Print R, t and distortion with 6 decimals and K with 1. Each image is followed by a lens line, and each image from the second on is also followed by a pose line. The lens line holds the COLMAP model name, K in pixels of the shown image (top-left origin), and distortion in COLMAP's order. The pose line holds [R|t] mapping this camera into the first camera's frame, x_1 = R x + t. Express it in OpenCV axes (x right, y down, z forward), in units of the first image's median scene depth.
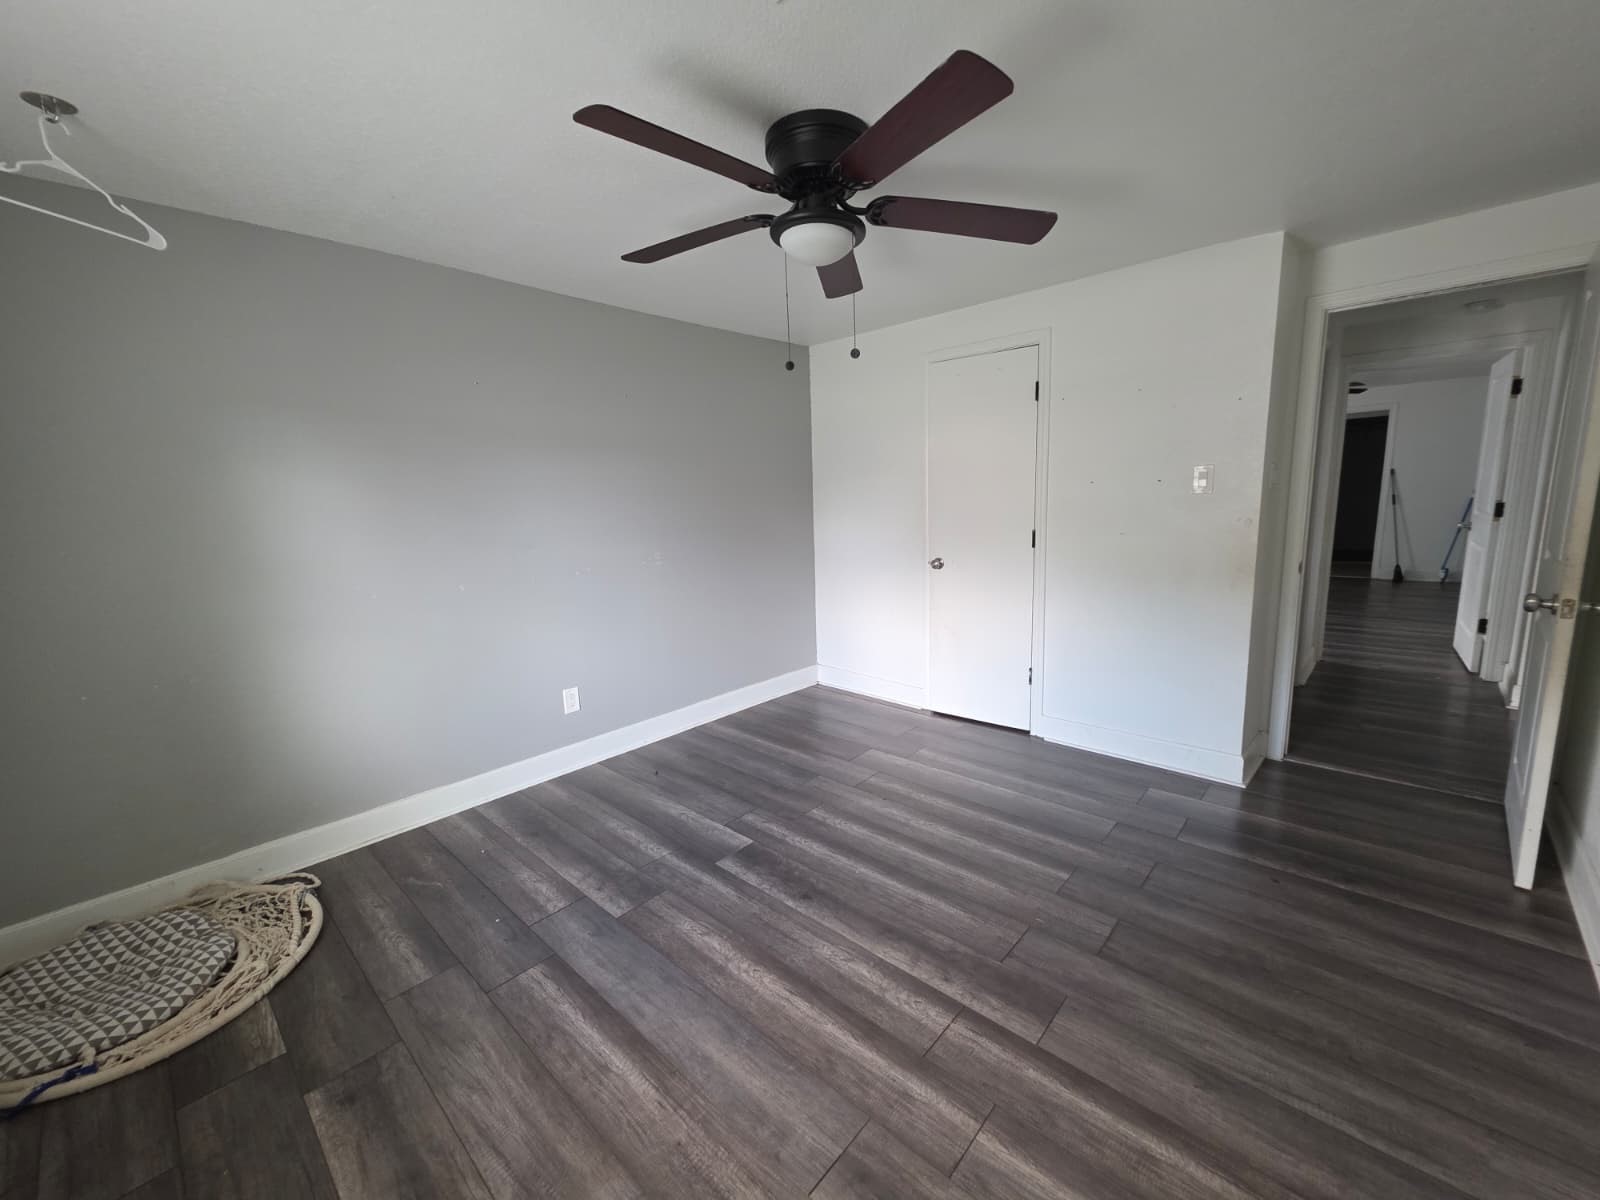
lens RADIAL K [[637.9, 0, 800.0], [0, 637.9, 600.0], [0, 0, 1]] dist [0.001401, -0.000091]
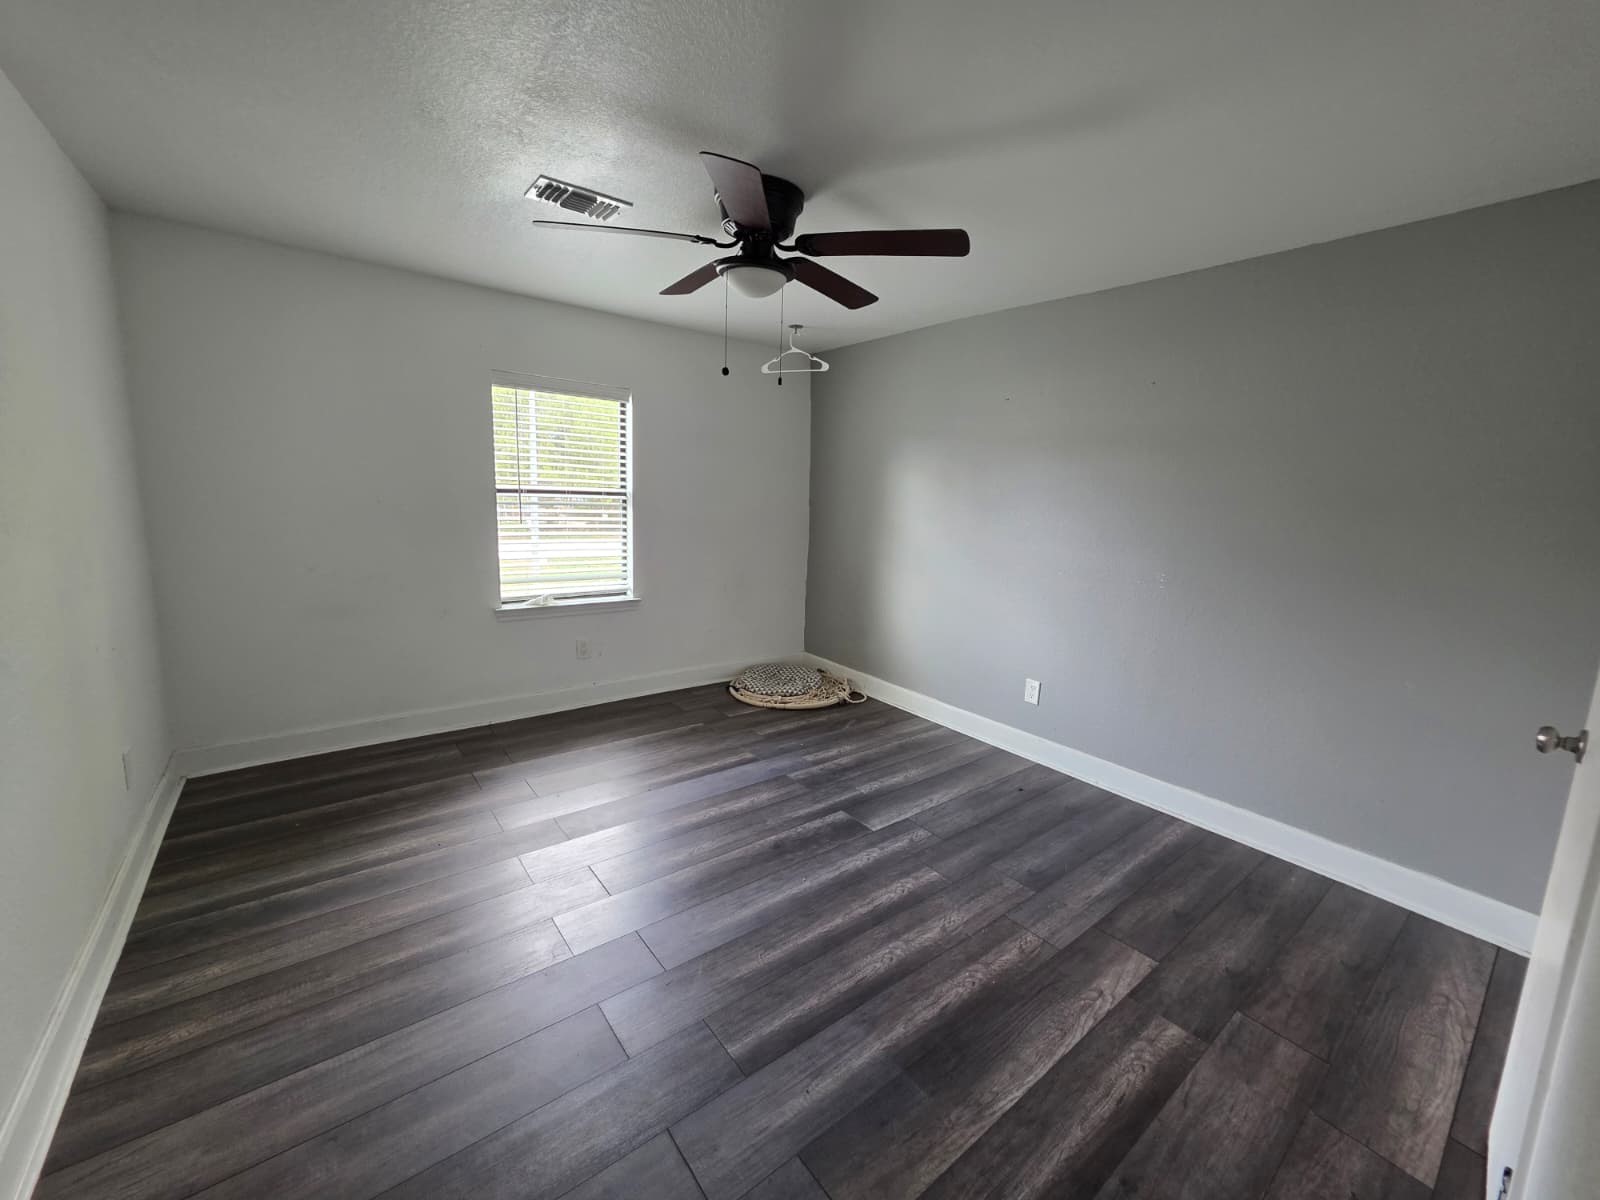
lens RADIAL K [[637.9, 0, 800.0], [0, 637.9, 600.0], [0, 0, 1]] dist [0.001401, -0.000091]
pose [[-0.166477, 0.194196, -0.966733, 0.849788], [-0.195780, 0.954385, 0.225430, -0.181458], [0.966414, 0.226796, -0.120864, 0.902562]]
